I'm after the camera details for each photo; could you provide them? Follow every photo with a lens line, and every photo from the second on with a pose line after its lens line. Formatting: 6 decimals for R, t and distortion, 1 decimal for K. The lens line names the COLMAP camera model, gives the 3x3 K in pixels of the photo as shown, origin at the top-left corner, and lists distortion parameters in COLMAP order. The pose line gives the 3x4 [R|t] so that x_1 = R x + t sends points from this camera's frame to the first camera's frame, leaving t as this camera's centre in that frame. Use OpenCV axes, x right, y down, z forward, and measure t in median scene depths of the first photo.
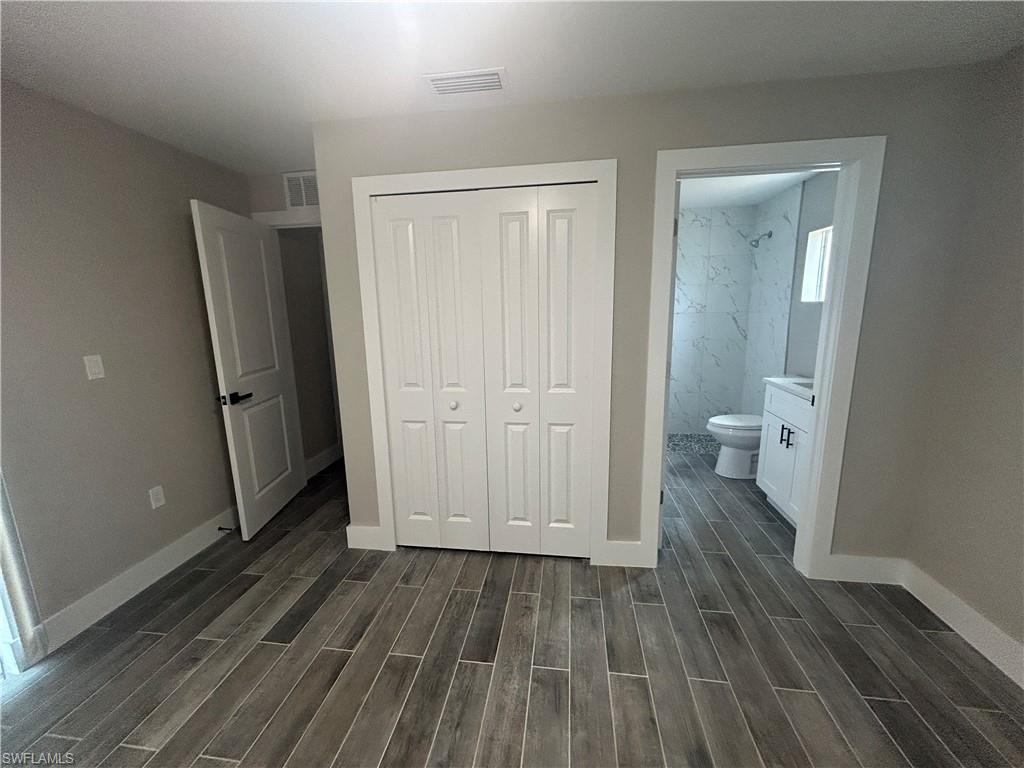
lens RADIAL K [[412.5, 0, 511.4], [0, 412.5, 382.4], [0, 0, 1]] dist [0.002276, 0.000000]
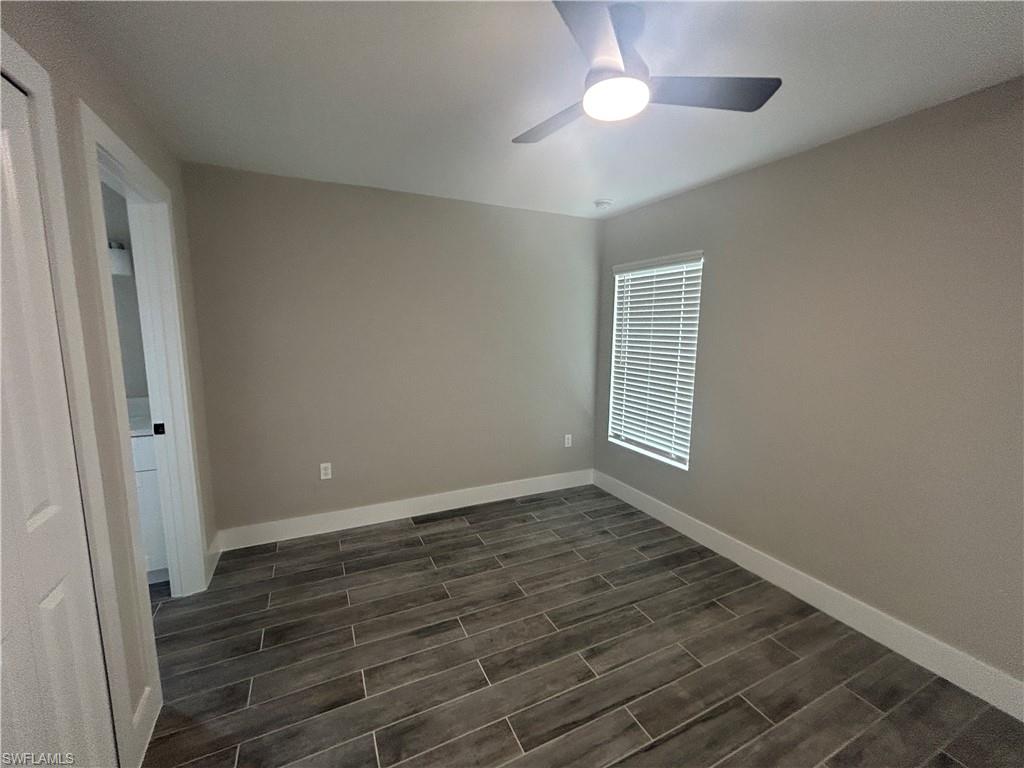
lens RADIAL K [[412.5, 0, 512.9], [0, 412.5, 386.3], [0, 0, 1]] dist [0.002276, 0.000000]
pose [[-0.552407, -0.104929, 0.826944, -0.655430], [0.158991, 0.960570, 0.228093, -0.171445], [-0.818271, 0.257477, -0.513943, 0.967322]]
